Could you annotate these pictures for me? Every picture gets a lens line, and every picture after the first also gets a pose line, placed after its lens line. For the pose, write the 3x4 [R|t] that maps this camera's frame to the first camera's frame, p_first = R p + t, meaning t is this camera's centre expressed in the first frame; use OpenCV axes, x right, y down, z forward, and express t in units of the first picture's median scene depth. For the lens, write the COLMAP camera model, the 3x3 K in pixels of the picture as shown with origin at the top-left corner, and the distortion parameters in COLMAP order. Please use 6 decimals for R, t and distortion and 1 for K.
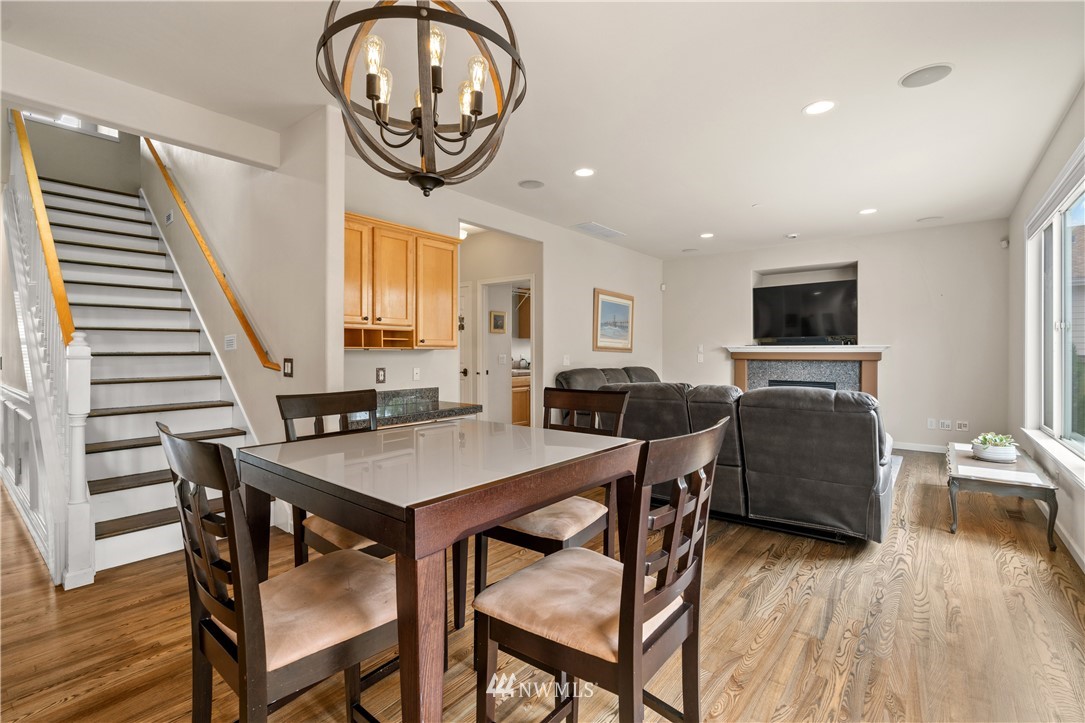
lens RADIAL K [[490.1, 0, 545.5], [0, 490.1, 354.2], [0, 0, 1]] dist [-0.009060, 0.001392]
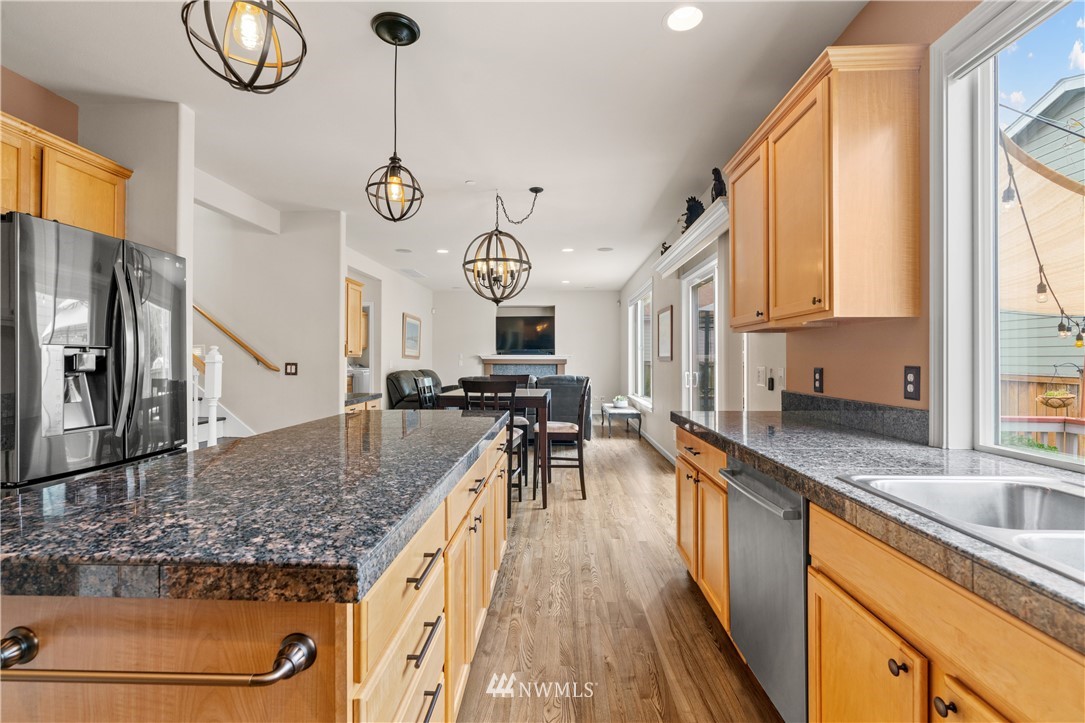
lens RADIAL K [[490.1, 0, 540.1], [0, 490.1, 355.5], [0, 0, 1]] dist [-0.009060, 0.001392]
pose [[0.808269, 0.005705, 0.588786, -0.423465], [0.000459, 0.999947, -0.010320, 0.000787], [-0.588813, 0.008612, 0.808223, -0.363387]]
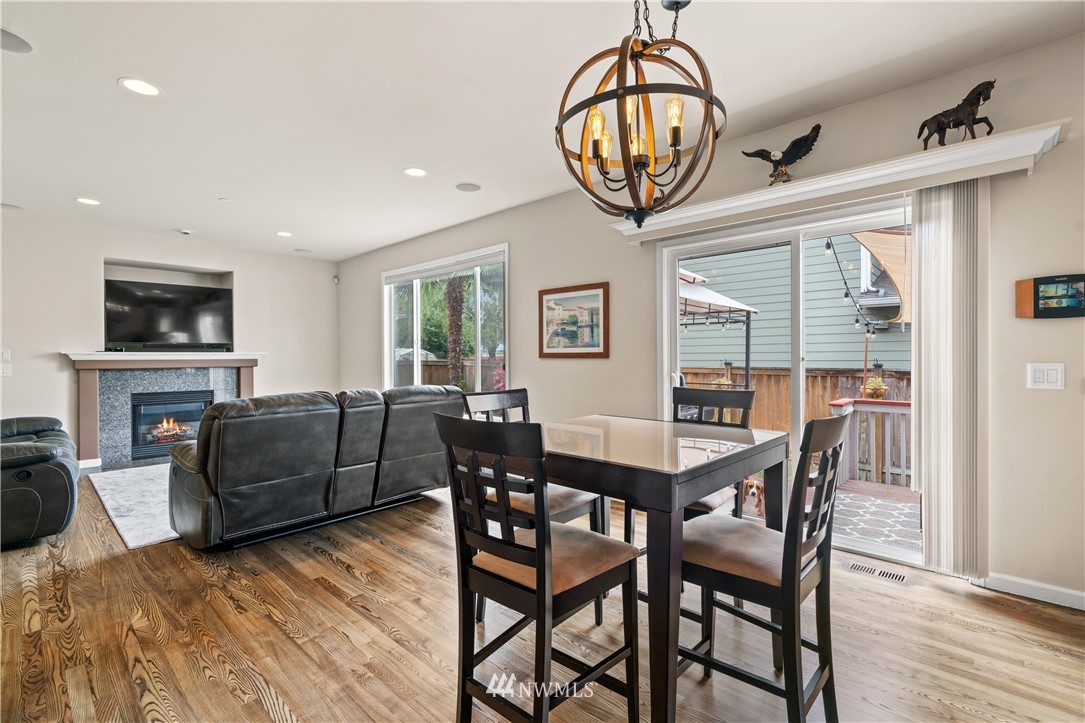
lens RADIAL K [[490.1, 0, 537.0], [0, 490.1, 356.2], [0, 0, 1]] dist [-0.009060, 0.001392]
pose [[0.079606, 0.001409, 0.996825, -0.358028], [0.010477, 0.999943, -0.002250, -0.001351], [-0.996771, 0.010623, 0.079586, 0.282197]]
